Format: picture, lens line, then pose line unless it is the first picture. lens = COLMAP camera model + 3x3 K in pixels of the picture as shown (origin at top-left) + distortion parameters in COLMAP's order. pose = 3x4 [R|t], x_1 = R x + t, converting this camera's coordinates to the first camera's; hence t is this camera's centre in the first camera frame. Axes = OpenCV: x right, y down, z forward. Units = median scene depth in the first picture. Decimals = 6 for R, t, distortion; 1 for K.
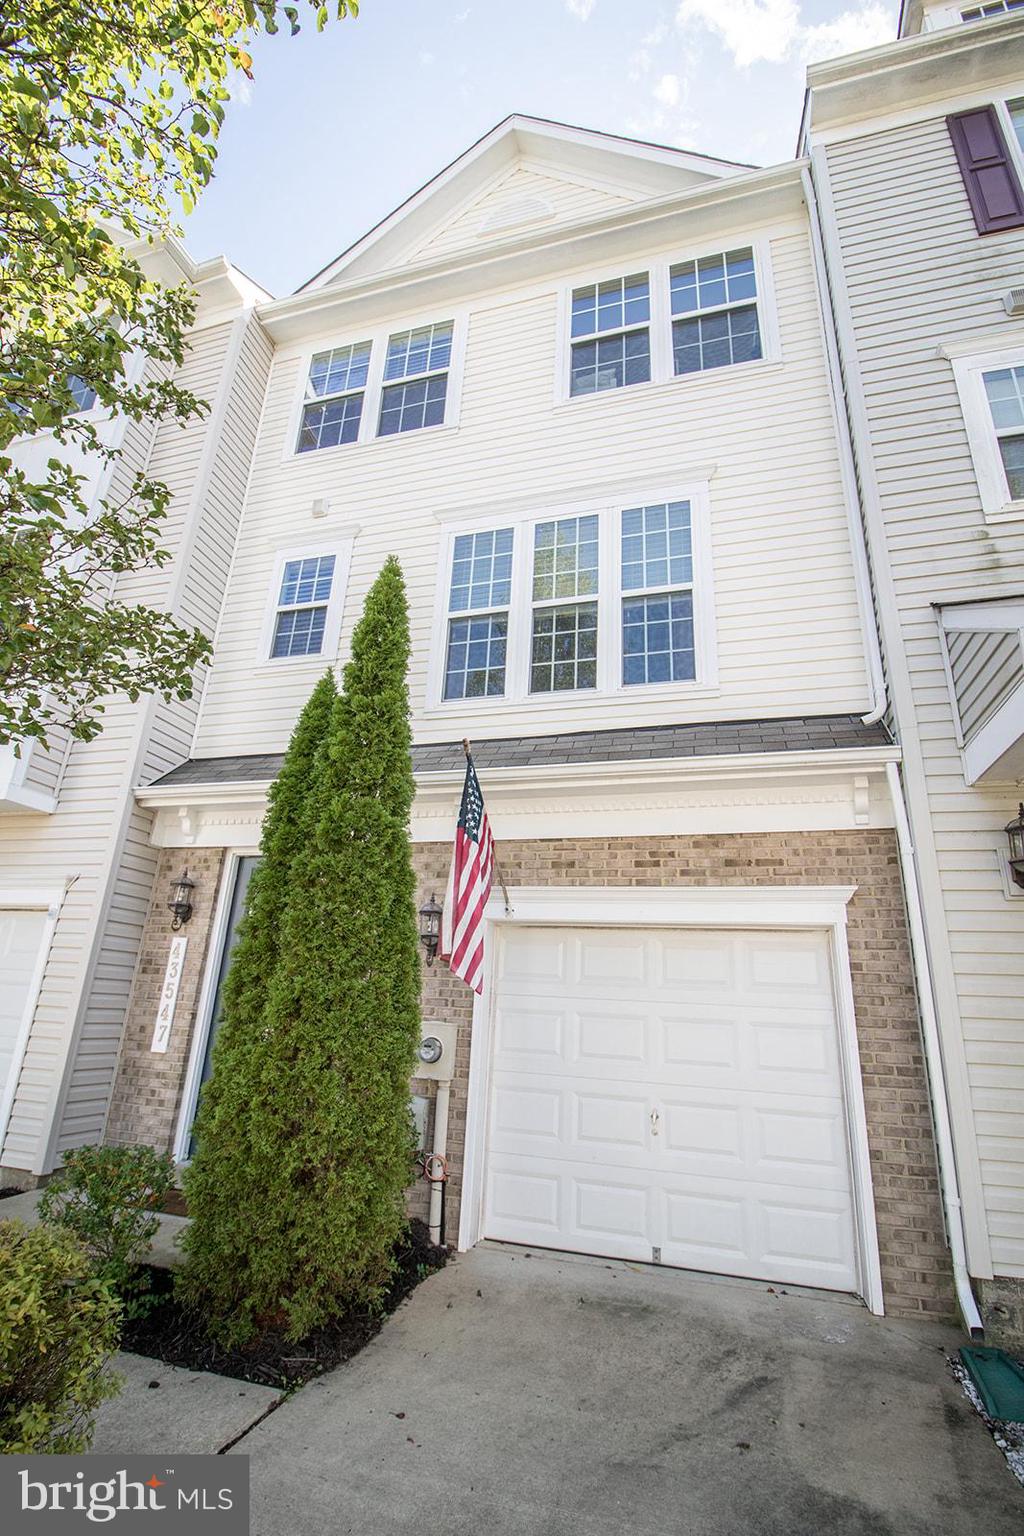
lens RADIAL K [[717.1, 0, 505.7], [0, 717.1, 767.1], [0, 0, 1]] dist [-0.005060, -0.003822]
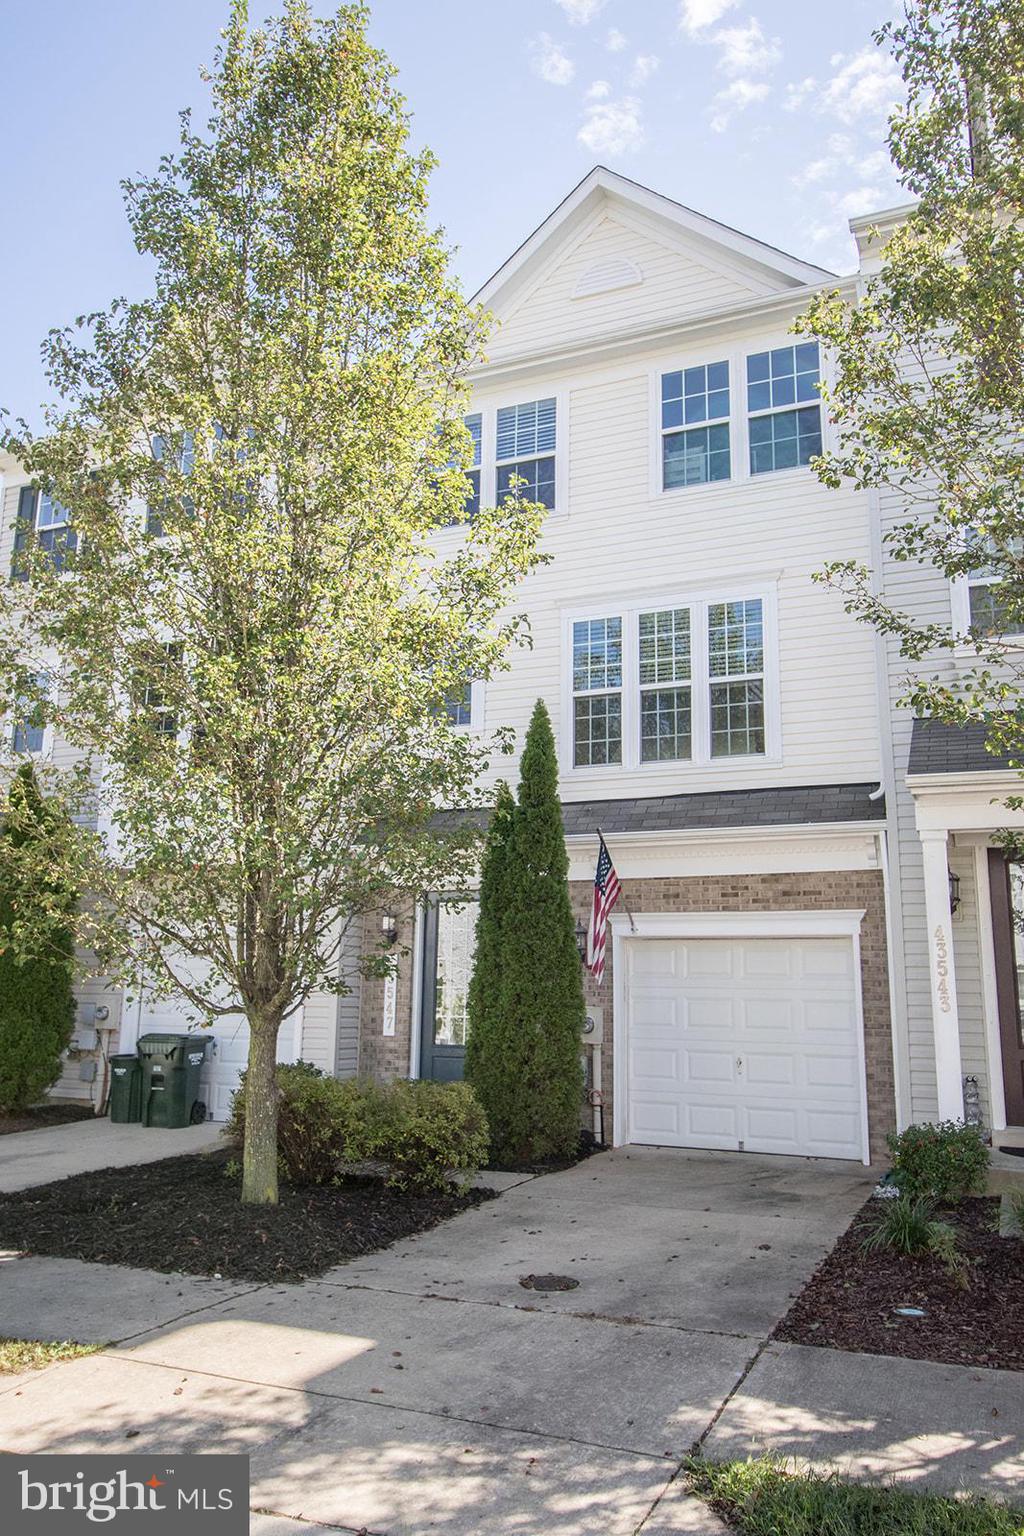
lens RADIAL K [[1158.2, 0, 493.3], [0, 1158.2, 770.2], [0, 0, 1]] dist [0.011101, -0.014050]
pose [[0.990764, -0.057164, -0.122960, 0.029103], [0.071851, 0.990347, 0.118537, -0.416301], [0.114997, -0.126277, 0.985307, -1.289151]]
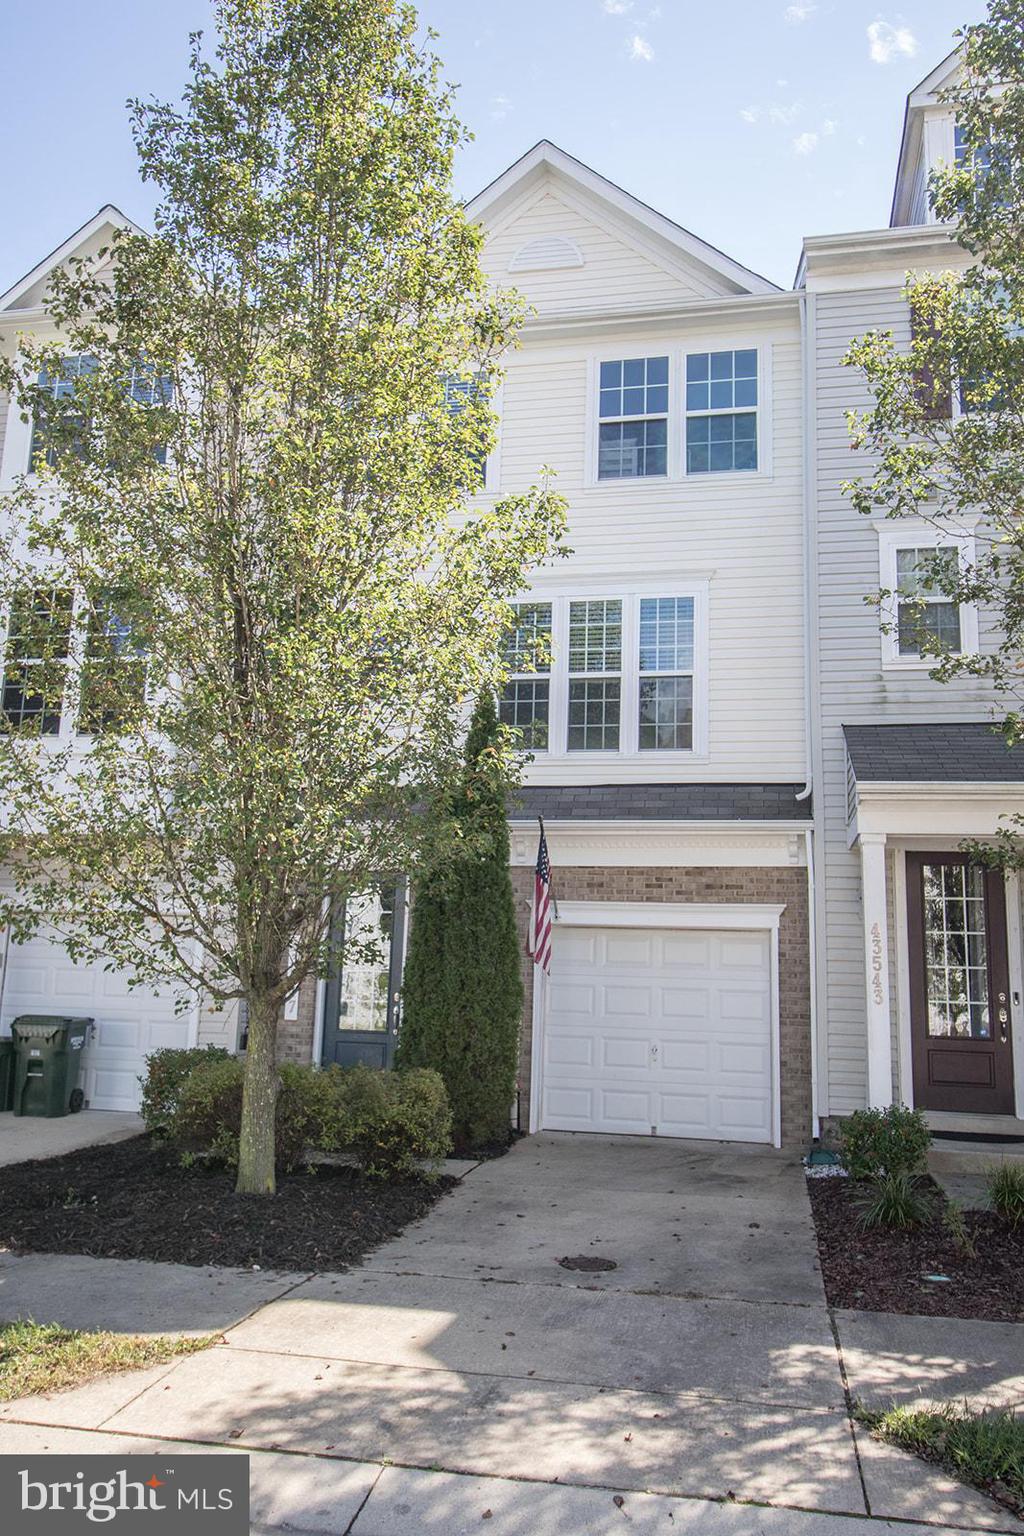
lens RADIAL K [[1217.3, 0, 507.2], [0, 1217.3, 762.2], [0, 0, 1]] dist [0.012272, -0.006973]
pose [[0.996792, -0.001850, 0.080014, -0.294978], [-0.009603, 0.989747, 0.142508, -0.460856], [-0.079457, -0.142819, 0.986554, -1.371225]]
